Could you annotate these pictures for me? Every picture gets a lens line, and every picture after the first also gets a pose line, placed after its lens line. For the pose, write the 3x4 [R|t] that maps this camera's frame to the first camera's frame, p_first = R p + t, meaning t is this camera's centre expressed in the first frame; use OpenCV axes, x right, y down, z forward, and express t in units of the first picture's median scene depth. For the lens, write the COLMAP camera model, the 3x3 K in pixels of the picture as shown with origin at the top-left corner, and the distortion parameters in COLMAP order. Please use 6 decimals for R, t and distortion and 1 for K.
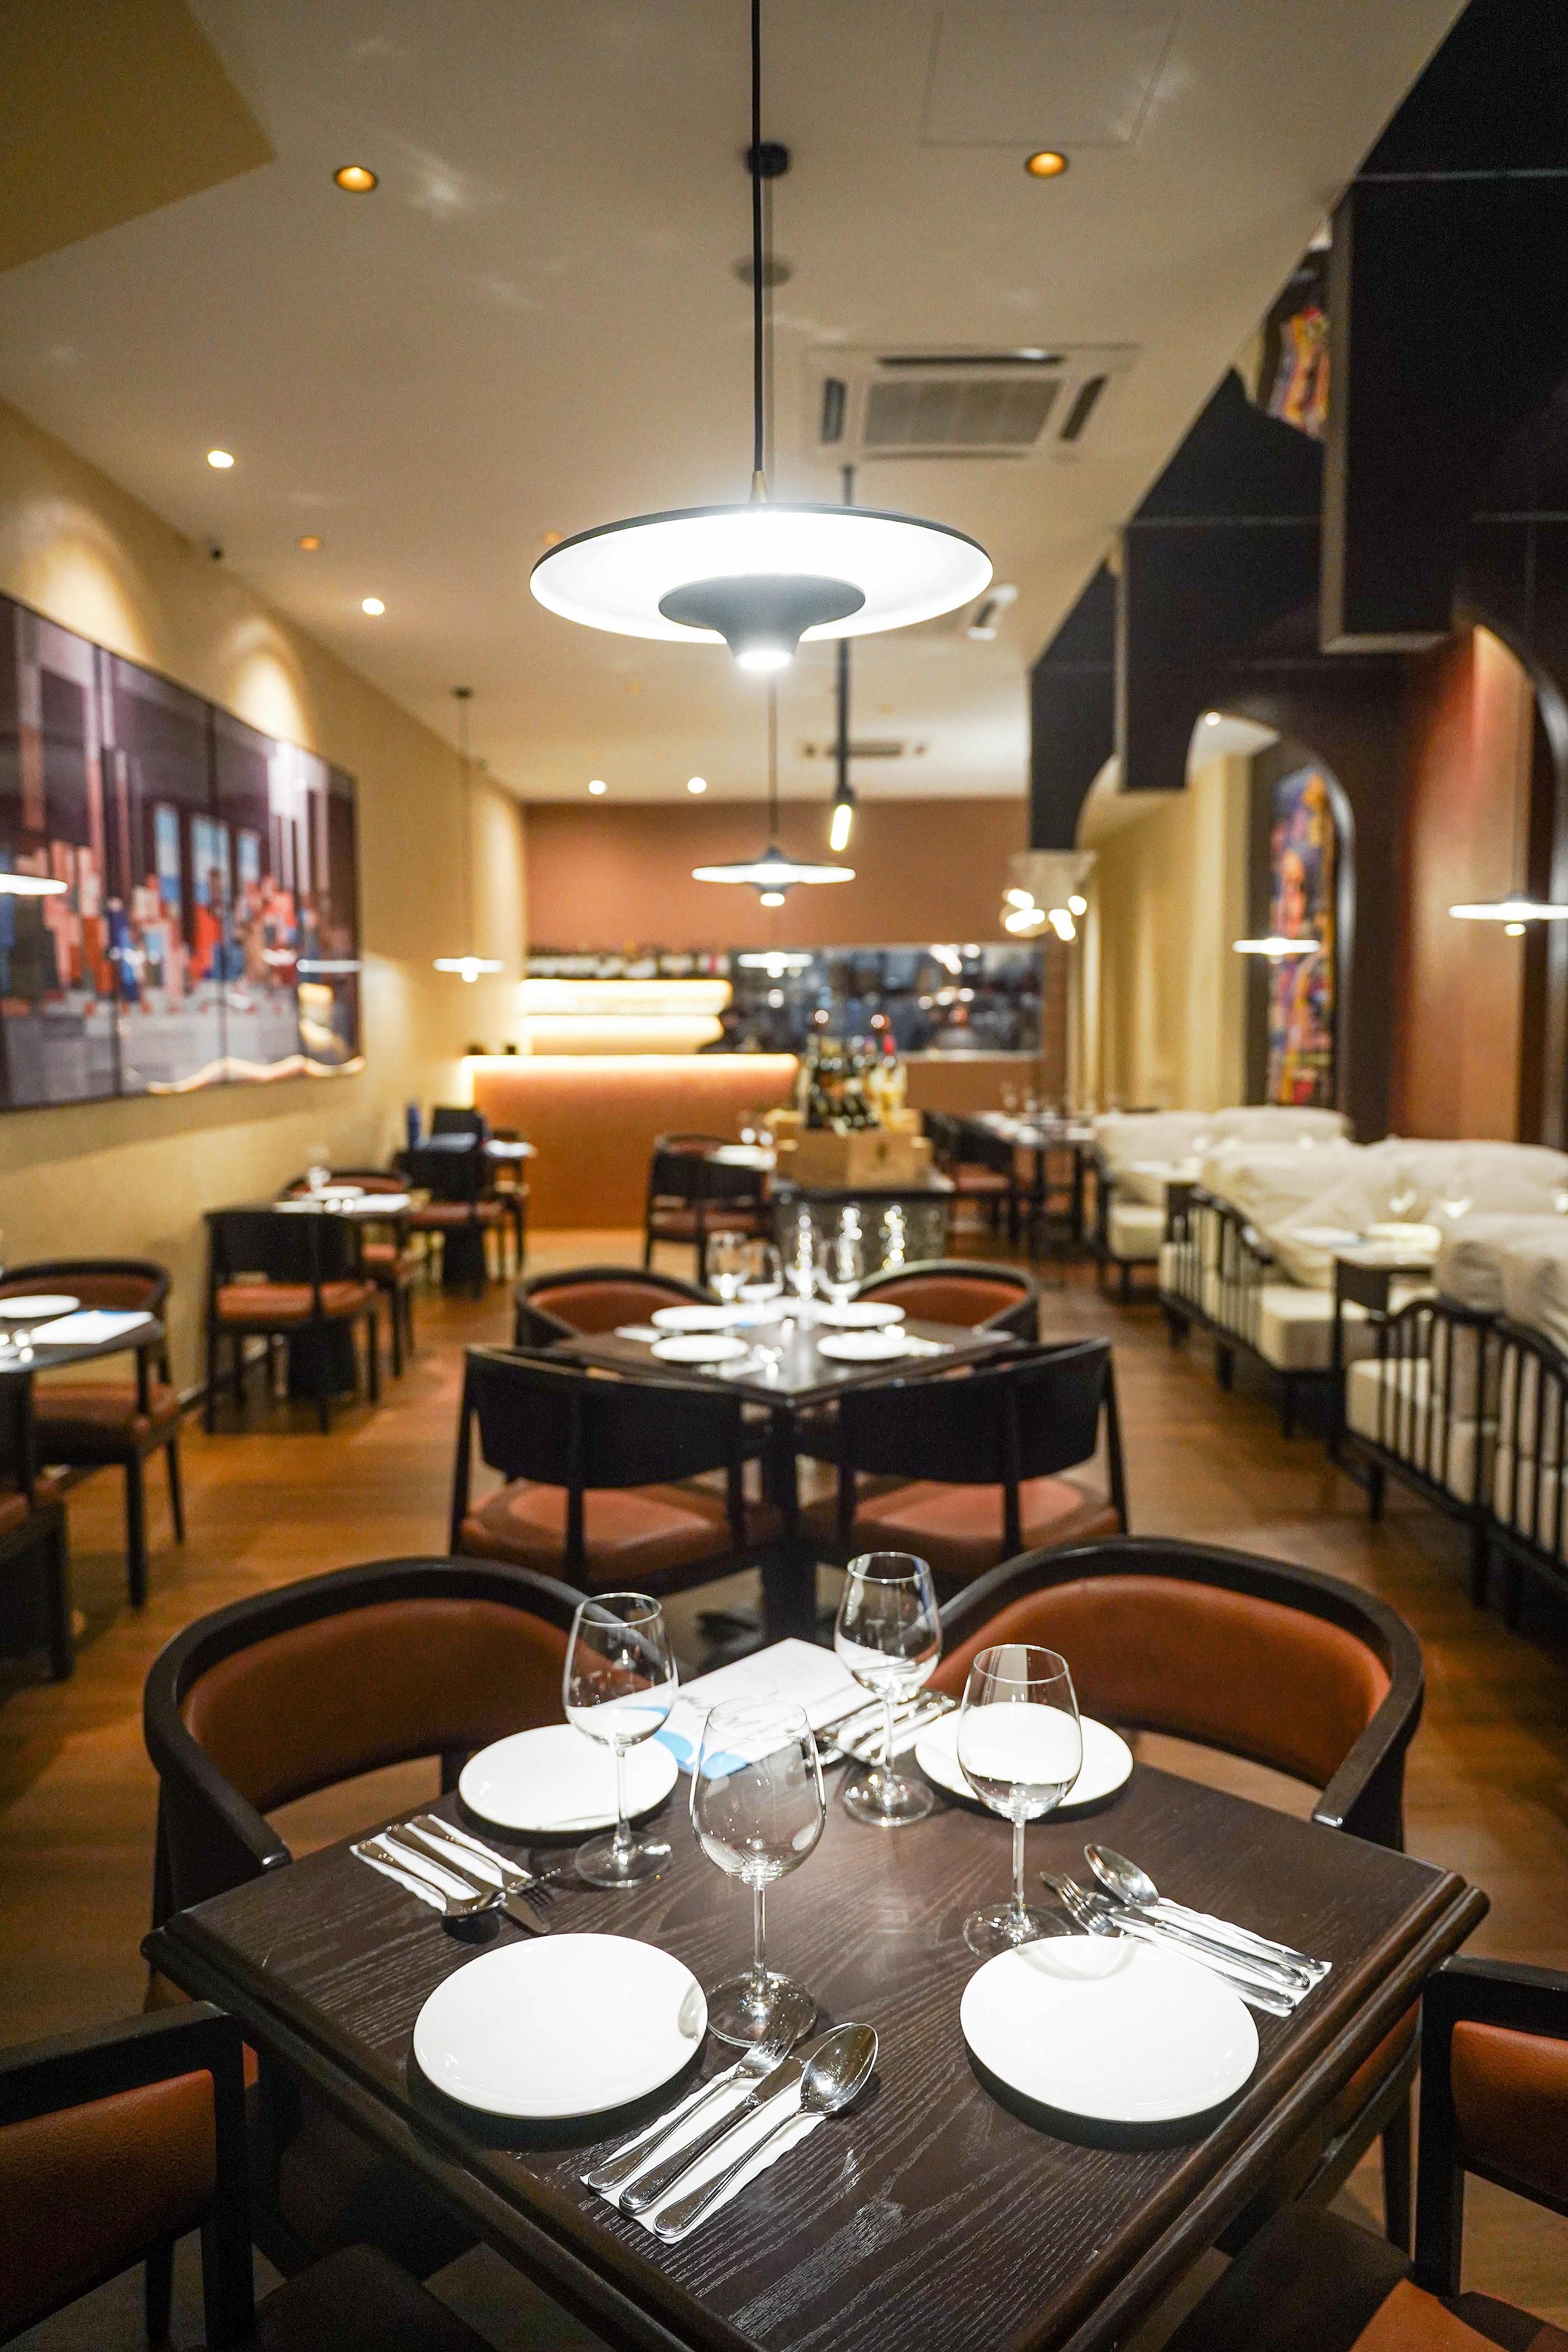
lens RADIAL K [[1573.8, 0, 784.0], [0, 1573.8, 1176.0], [0, 0, 1]] dist [-0.003696, -0.001606]
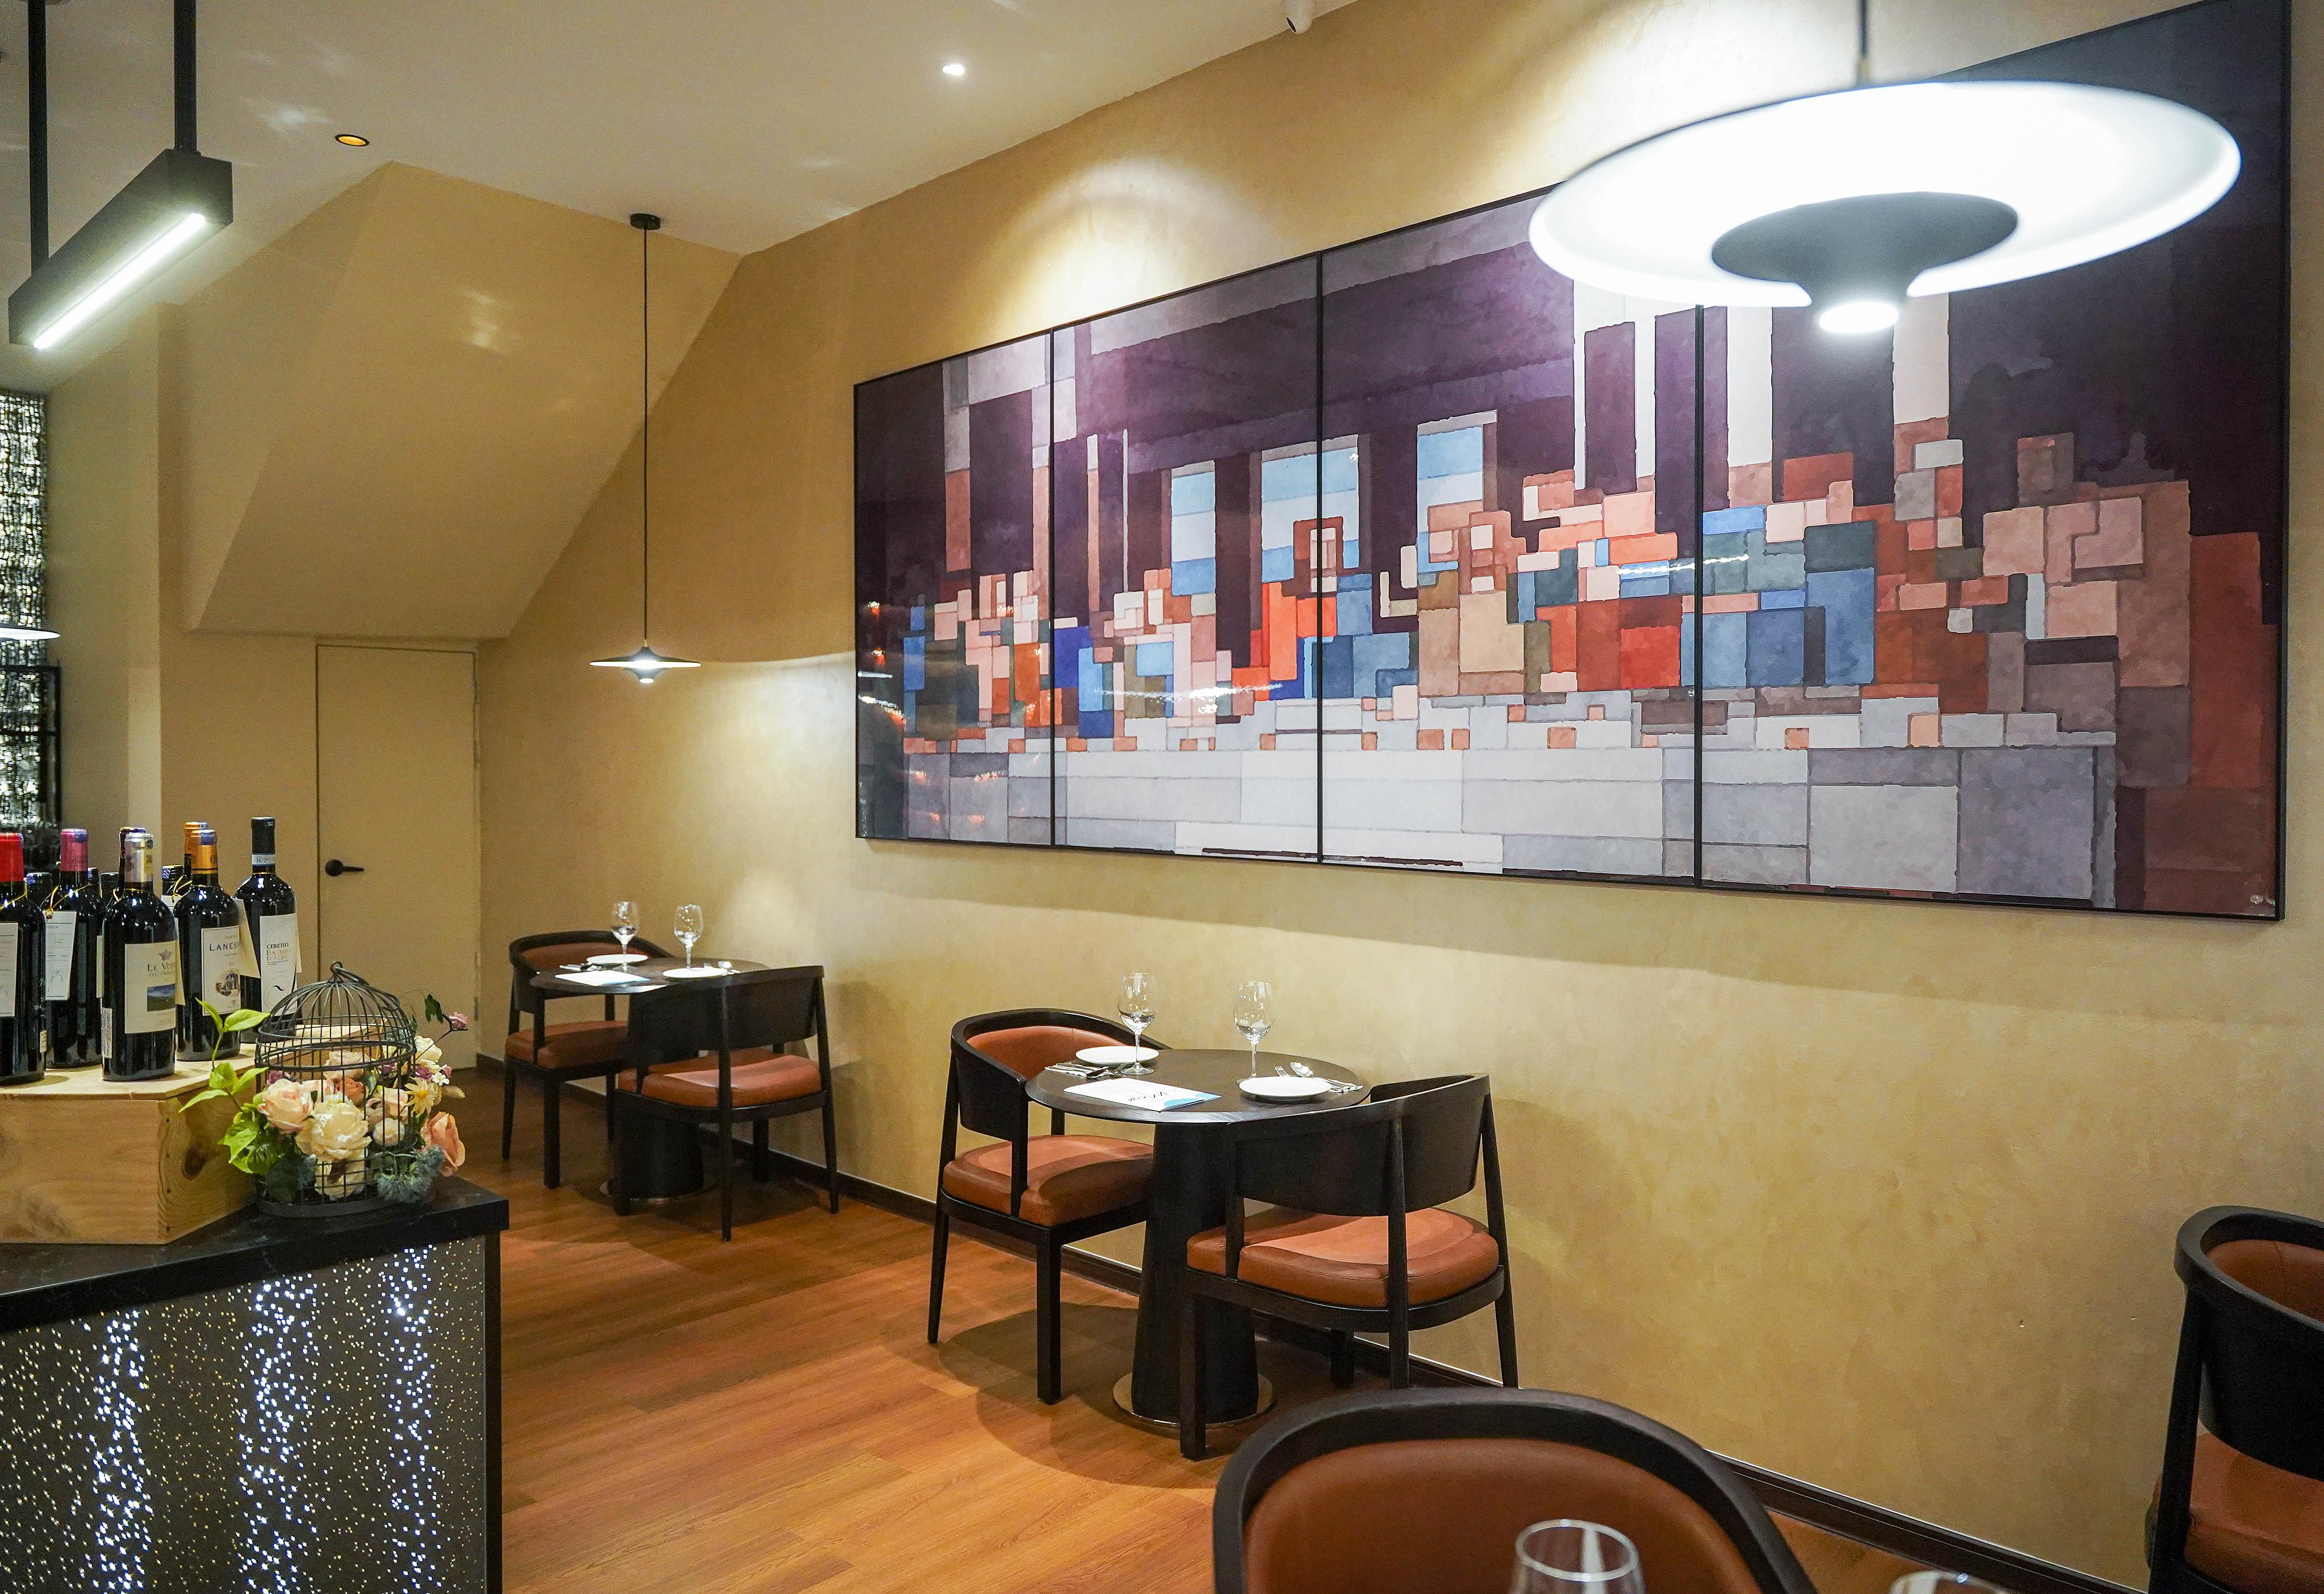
lens RADIAL K [[1653.9, 0, 1224.0], [0, 1653.9, 792.9], [0, 0, 1]] dist [-0.004950, -0.000196]
pose [[-0.689213, 0.014733, -0.724409, 0.134085], [-0.074281, 0.993089, 0.090870, -0.137977], [0.720741, 0.116439, -0.683355, 1.374488]]
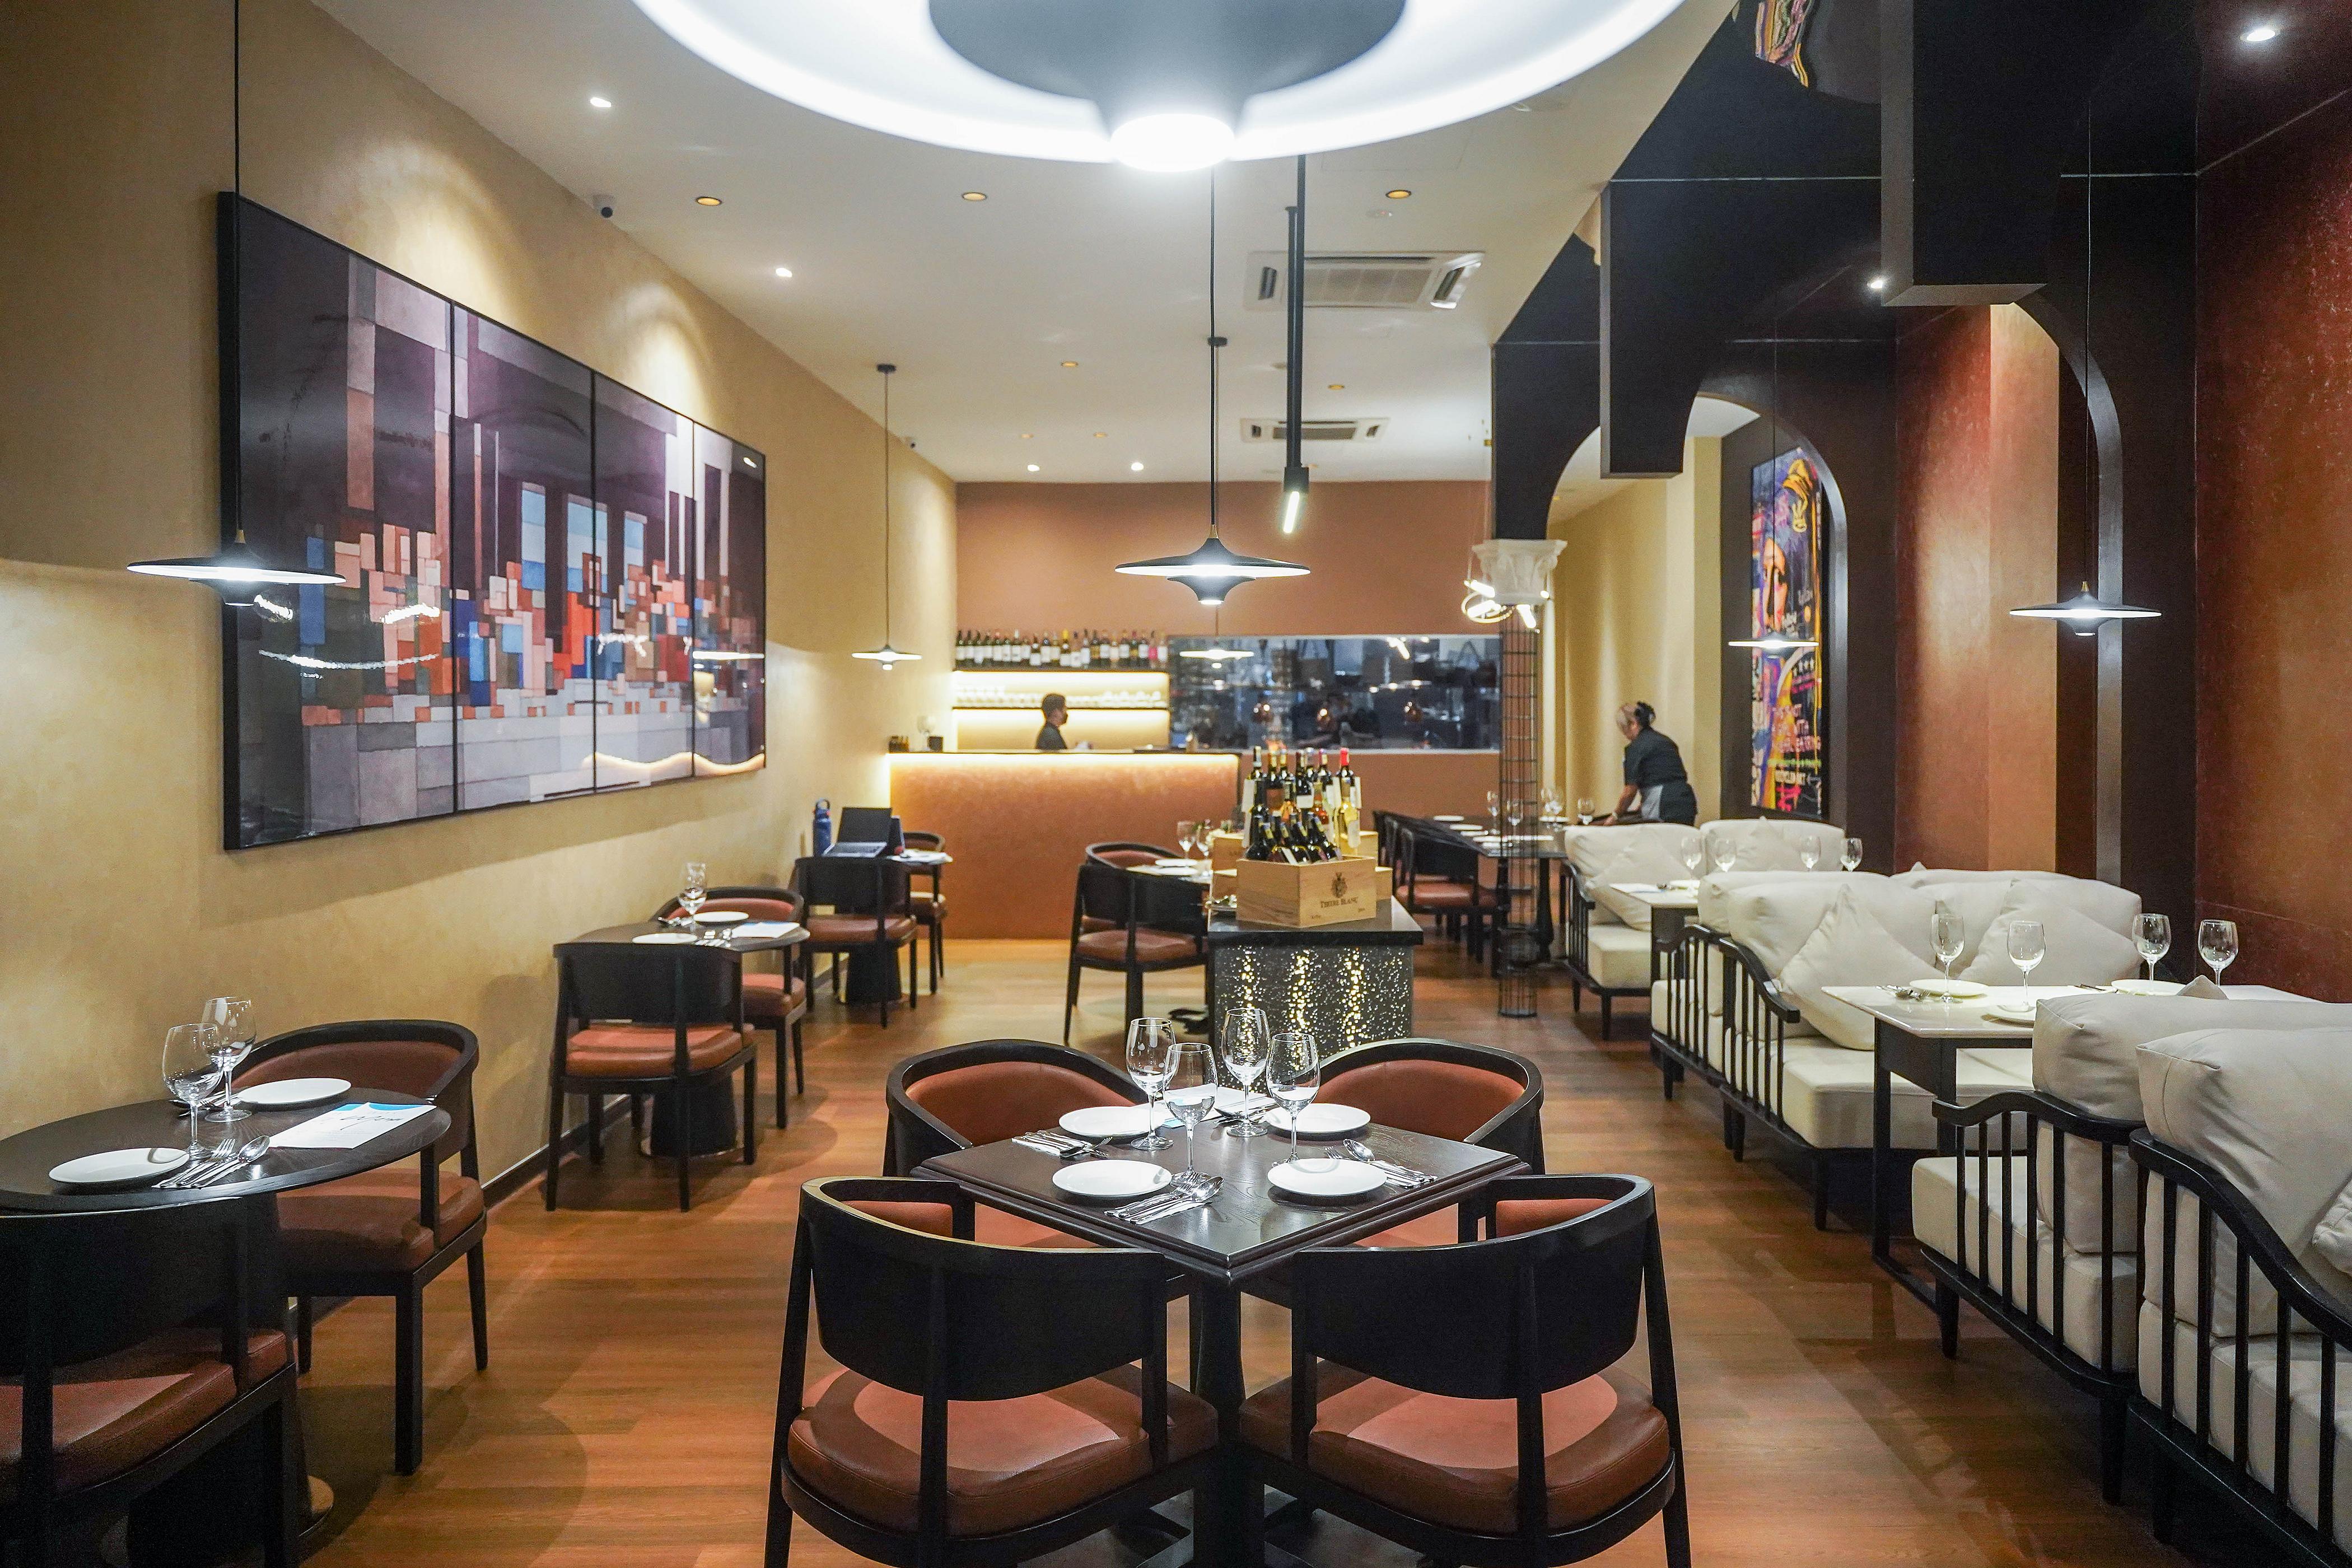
lens RADIAL K [[1588.9, 0, 1210.2], [0, 1588.9, 720.8], [0, 0, 1]] dist [-0.002235, -0.001387]
pose [[0.999922, 0.006341, -0.010801, 0.000632], [-0.007249, 0.996252, -0.086195, -0.024020], [0.010214, 0.086266, 0.996220, 0.106395]]
